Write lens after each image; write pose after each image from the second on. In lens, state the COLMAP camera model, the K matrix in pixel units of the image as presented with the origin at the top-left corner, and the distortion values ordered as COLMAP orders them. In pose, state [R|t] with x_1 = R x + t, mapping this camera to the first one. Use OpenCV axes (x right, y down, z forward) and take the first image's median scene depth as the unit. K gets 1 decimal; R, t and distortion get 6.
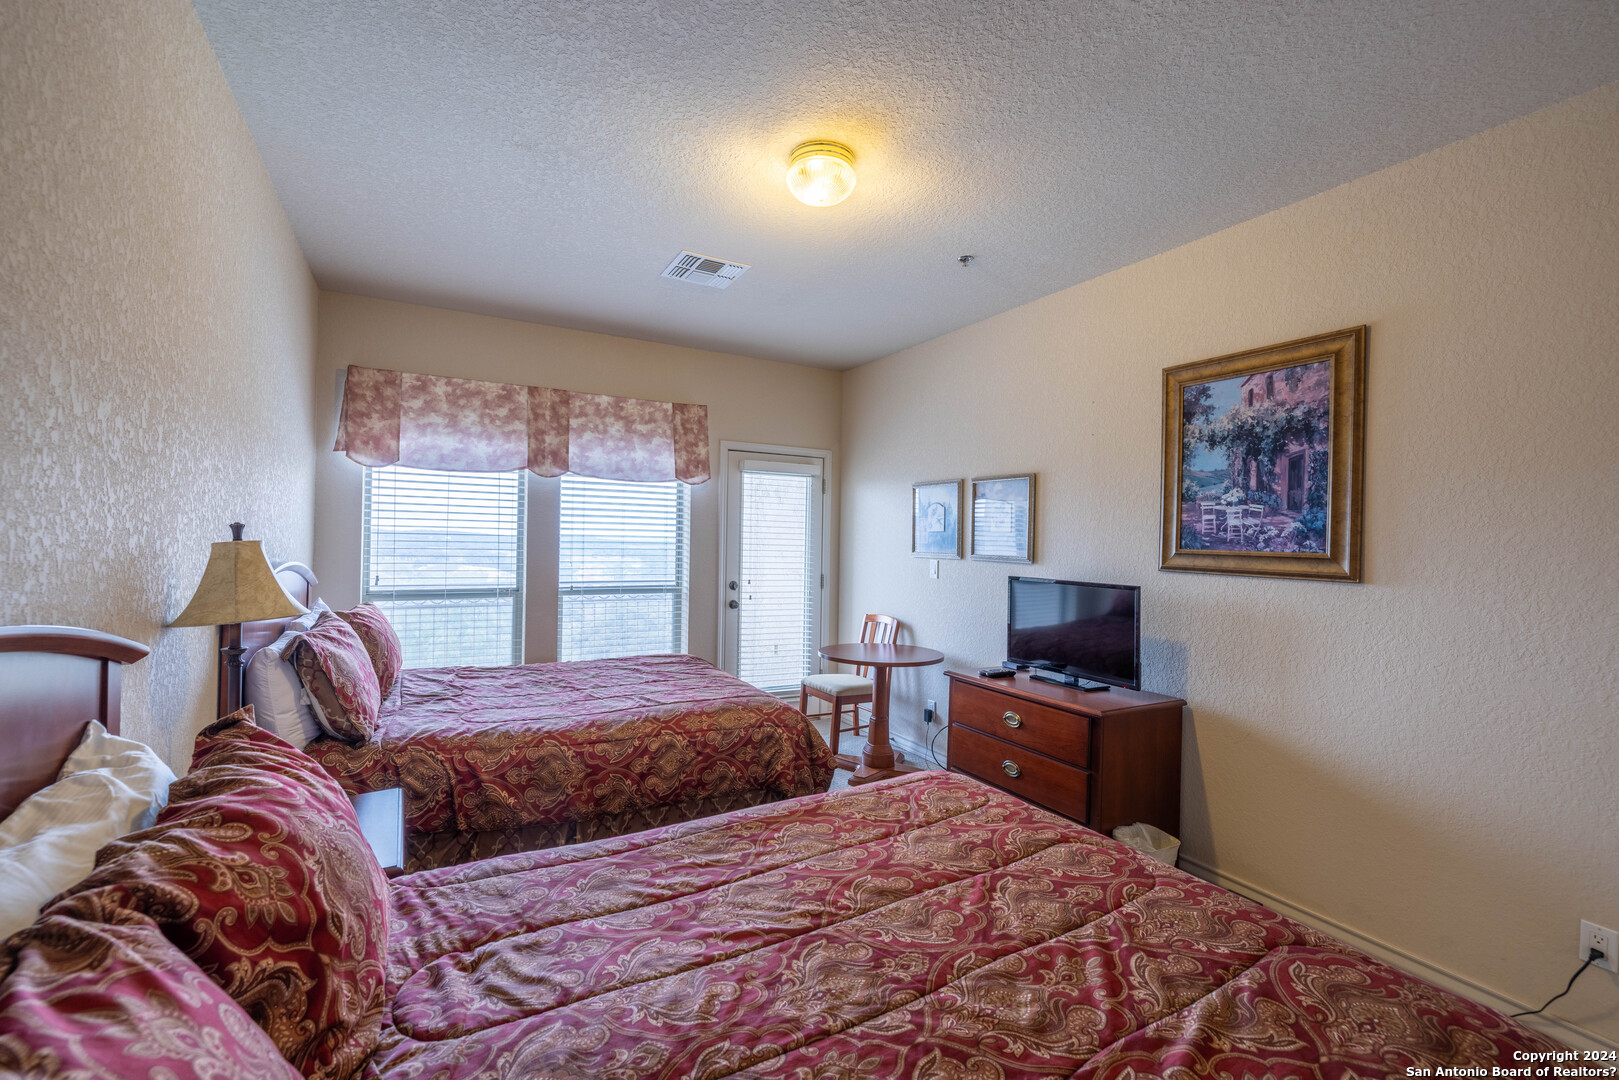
lens RADIAL K [[667.8, 0, 809.5], [0, 667.8, 540.0], [0, 0, 1]] dist [0.000484, 0.000003]
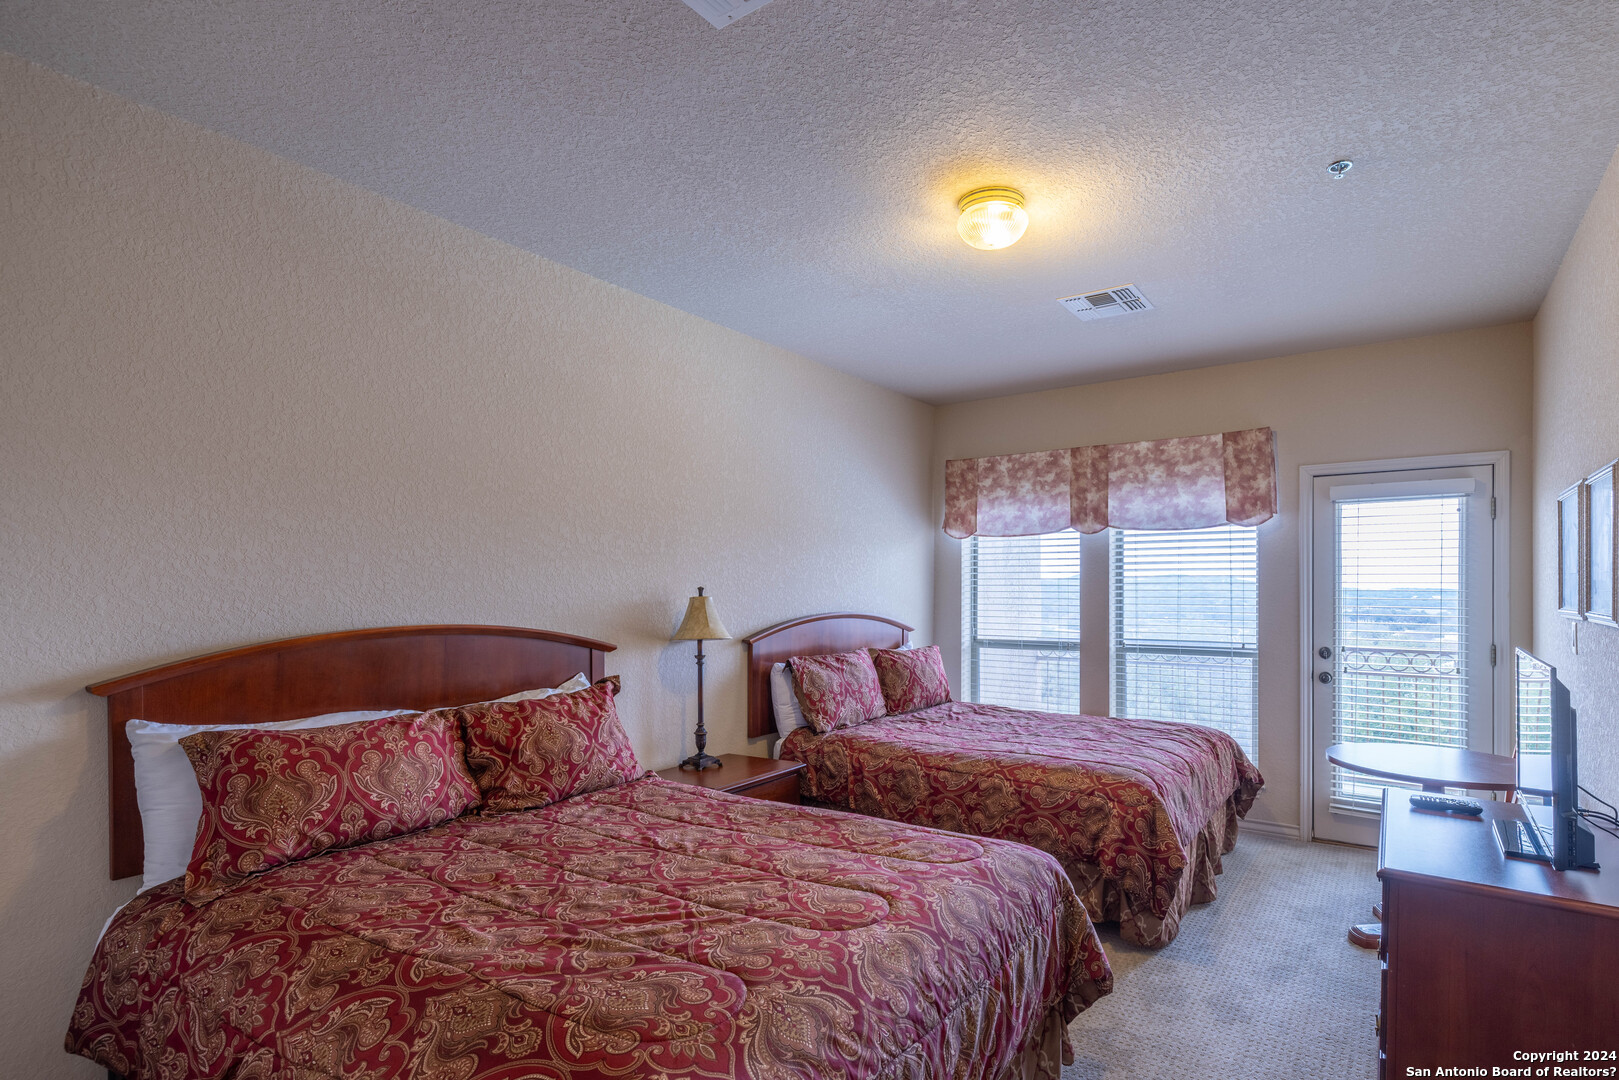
lens RADIAL K [[695.6, 0, 809.1], [0, 695.6, 594.7], [0, 0, 1]] dist [0.000226, 0.000004]
pose [[0.495996, -0.012823, -0.868230, 0.319284], [0.008050, 0.999916, -0.010169, 0.005971], [0.868288, -0.001946, 0.496057, 0.106297]]
